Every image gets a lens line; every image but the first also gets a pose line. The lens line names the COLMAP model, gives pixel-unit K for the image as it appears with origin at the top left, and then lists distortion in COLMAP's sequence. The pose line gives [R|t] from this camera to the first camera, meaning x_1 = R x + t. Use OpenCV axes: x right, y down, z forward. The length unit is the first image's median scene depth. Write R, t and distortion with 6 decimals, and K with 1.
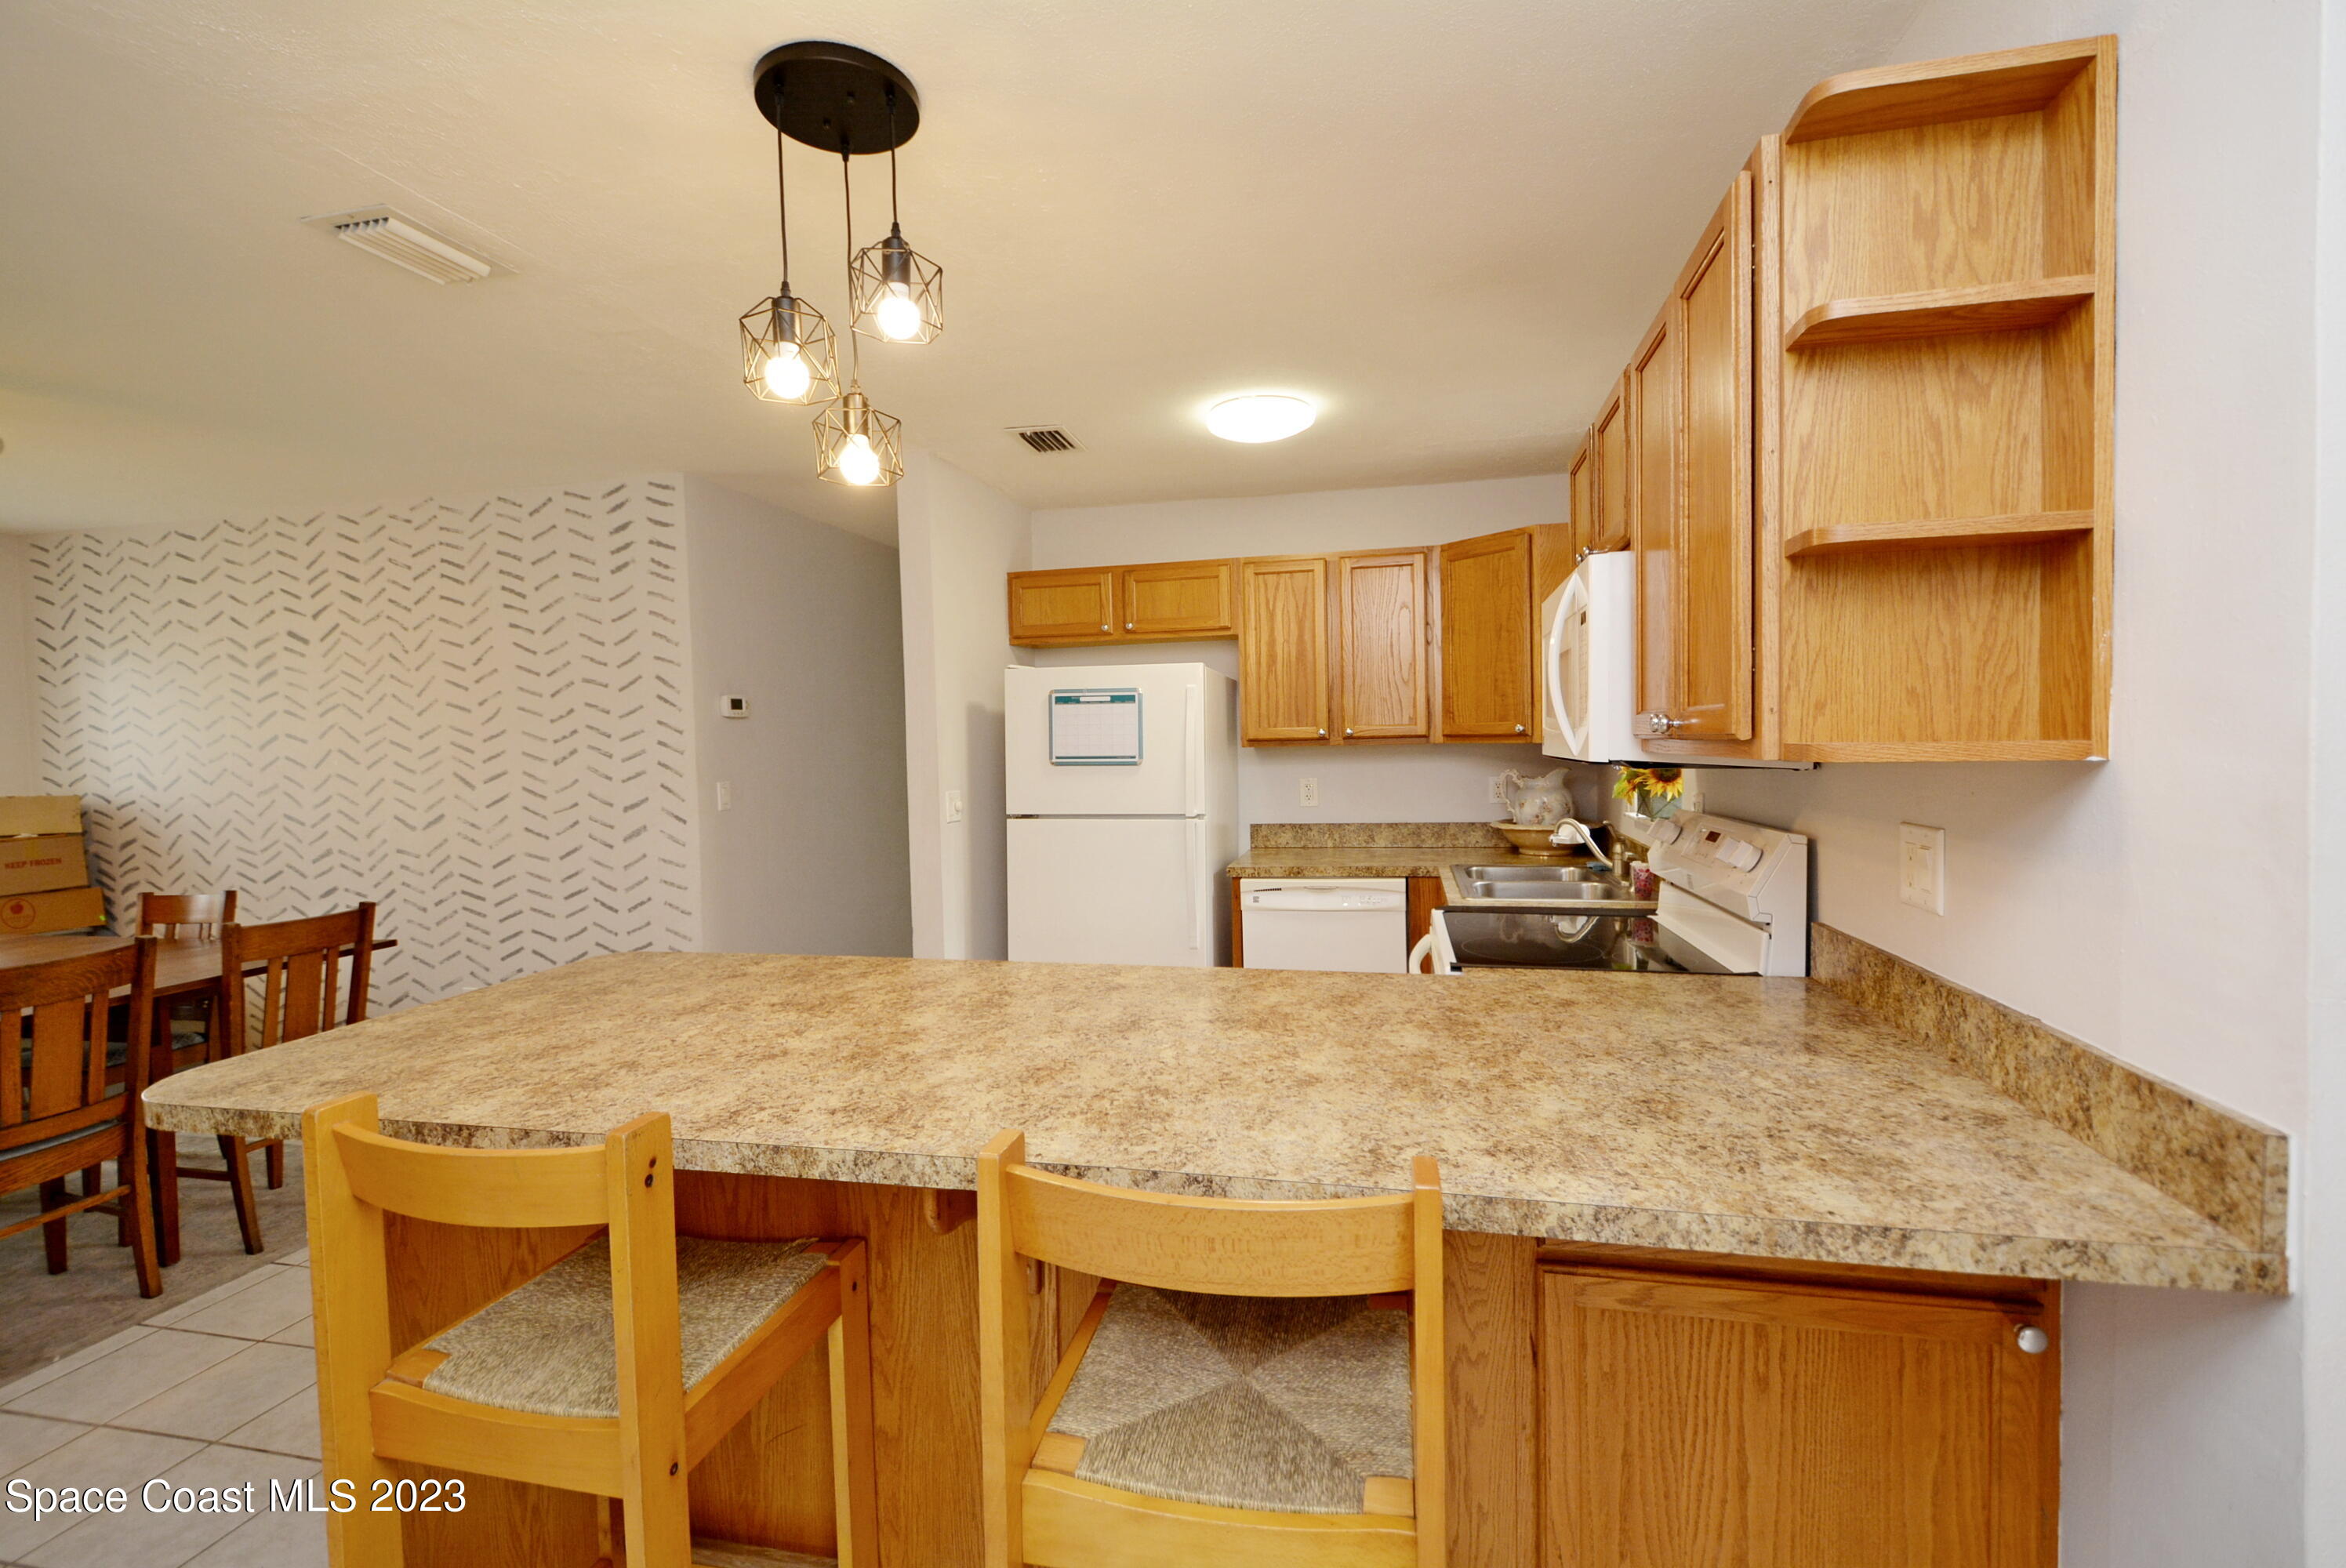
lens RADIAL K [[1021.7, 0, 1181.9], [0, 1021.7, 770.9], [0, 0, 1]] dist [0.014846, -0.011634]
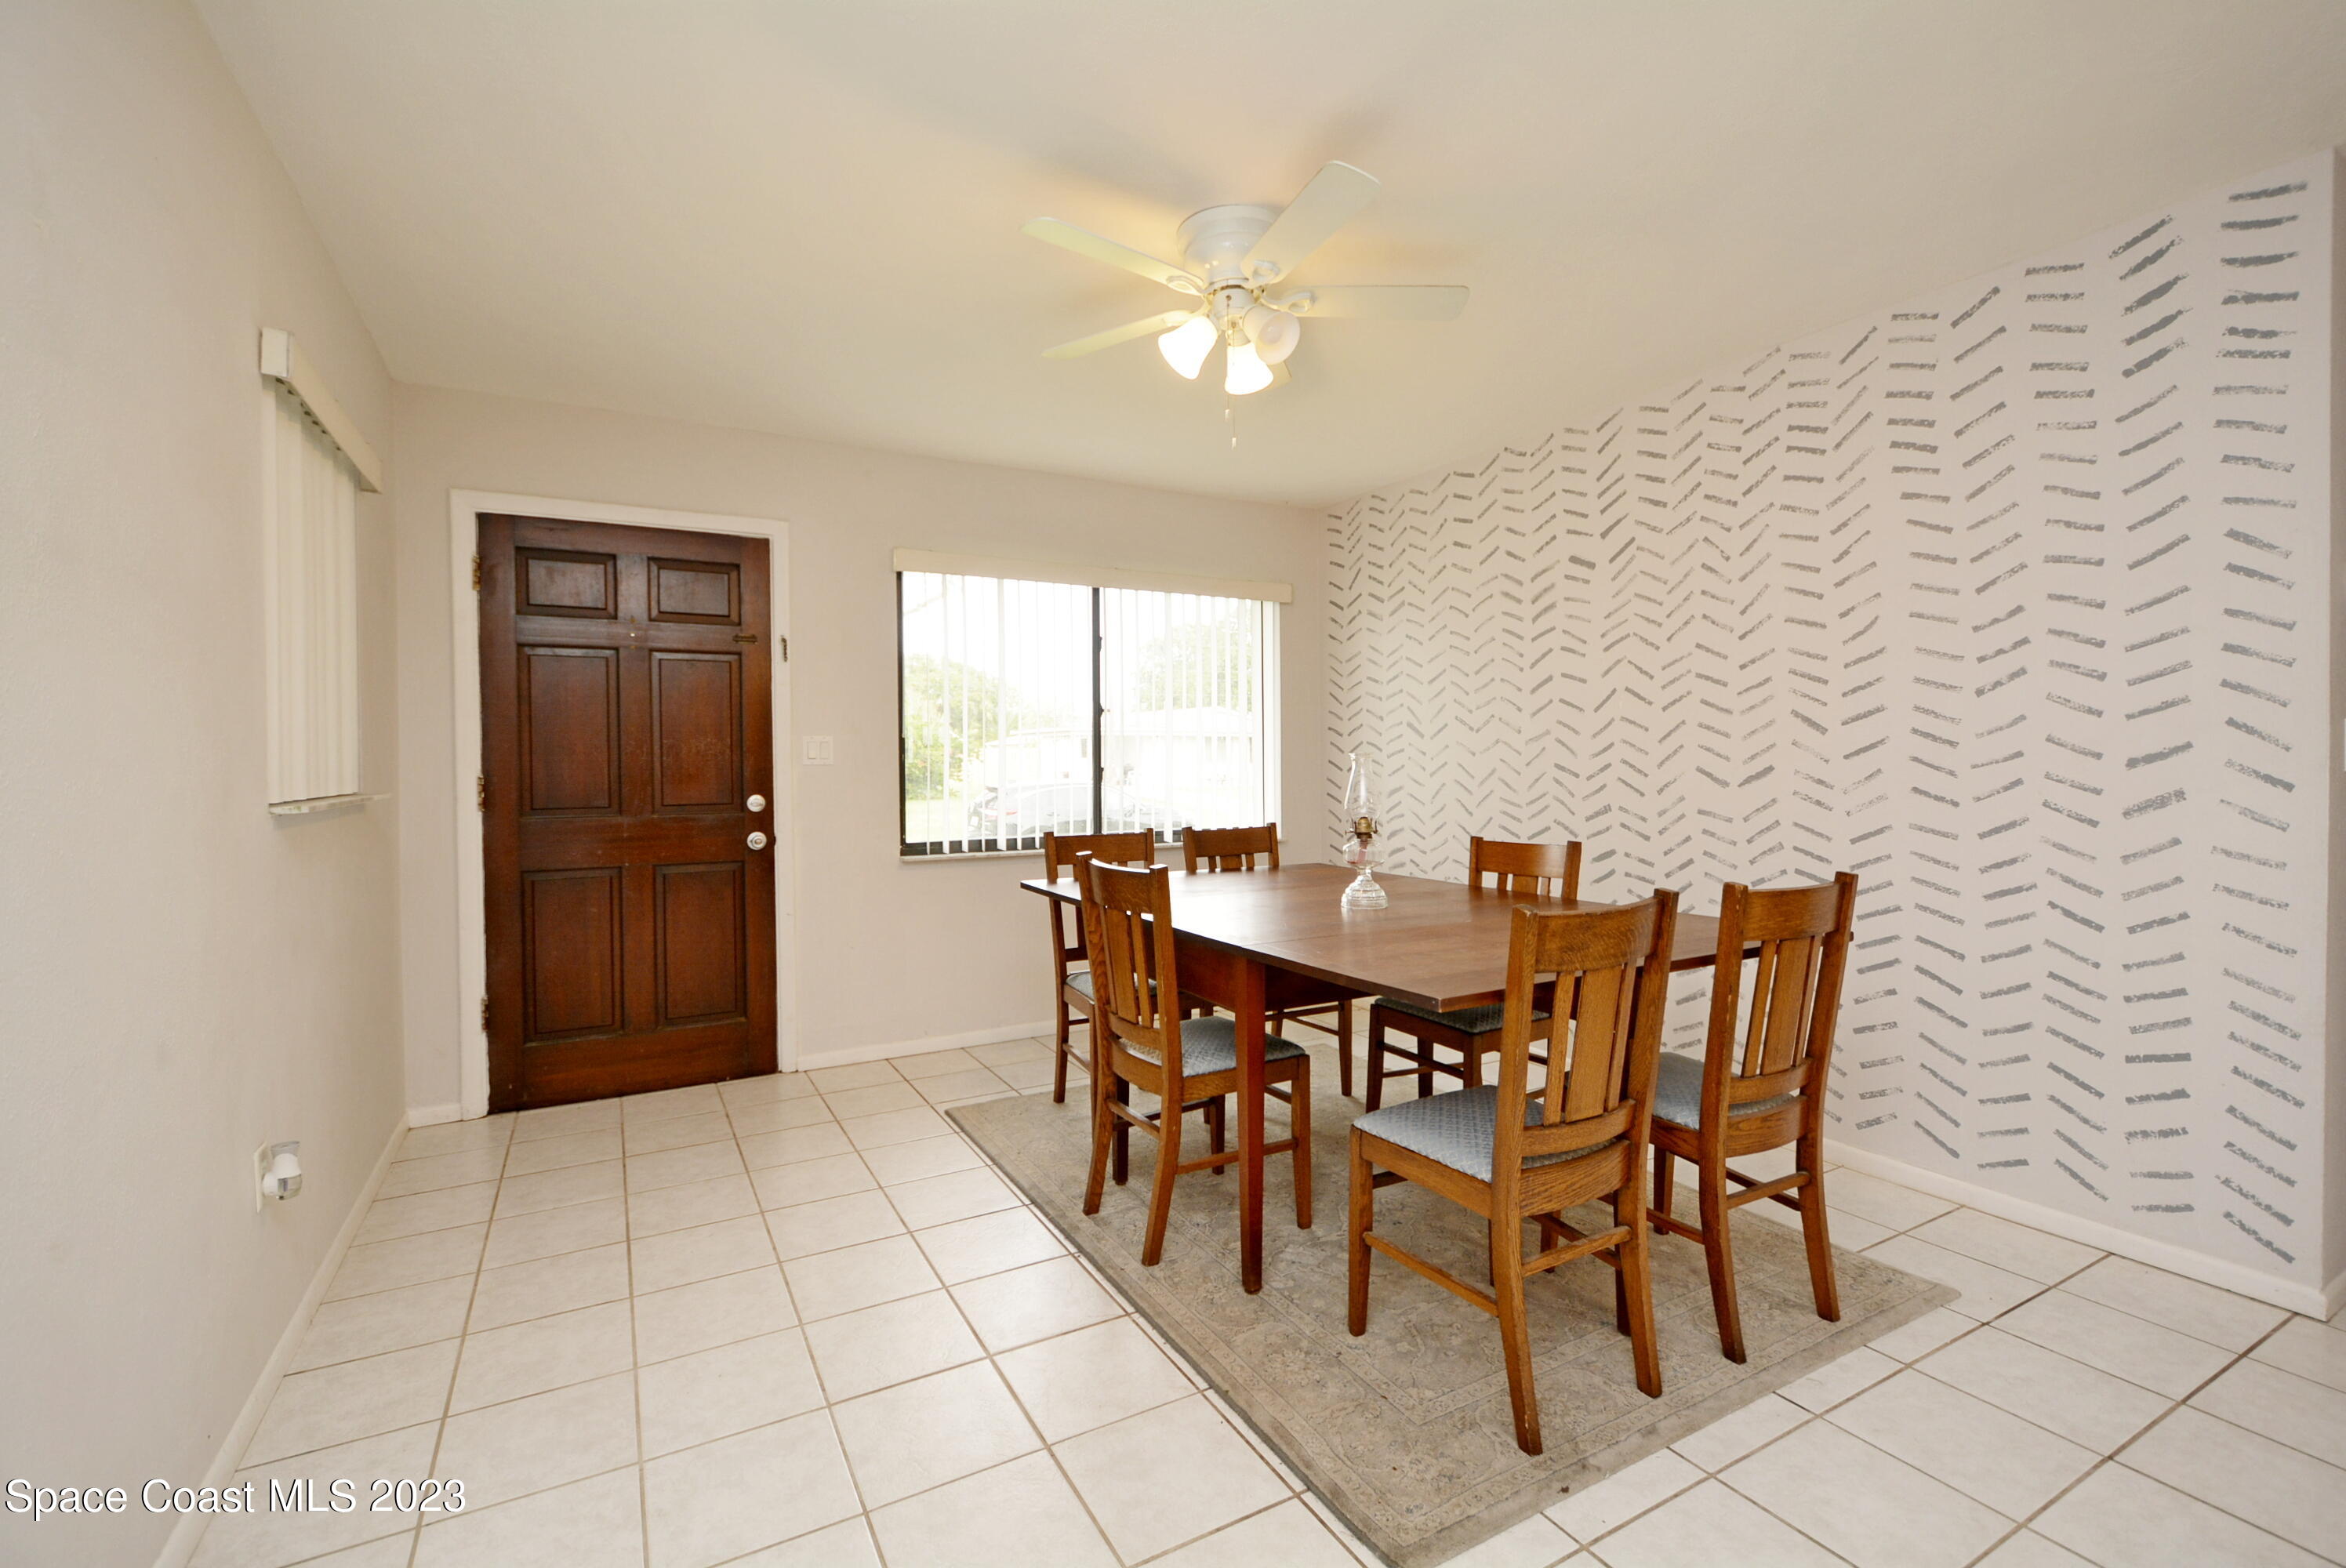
lens RADIAL K [[1021.7, 0, 1181.9], [0, 1021.7, 770.9], [0, 0, 1]] dist [0.014846, -0.011634]
pose [[0.668035, 0.029328, -0.743552, -0.476167], [-0.033337, 0.999399, 0.009468, 0.056263], [0.743383, 0.018462, 0.668611, 0.180476]]
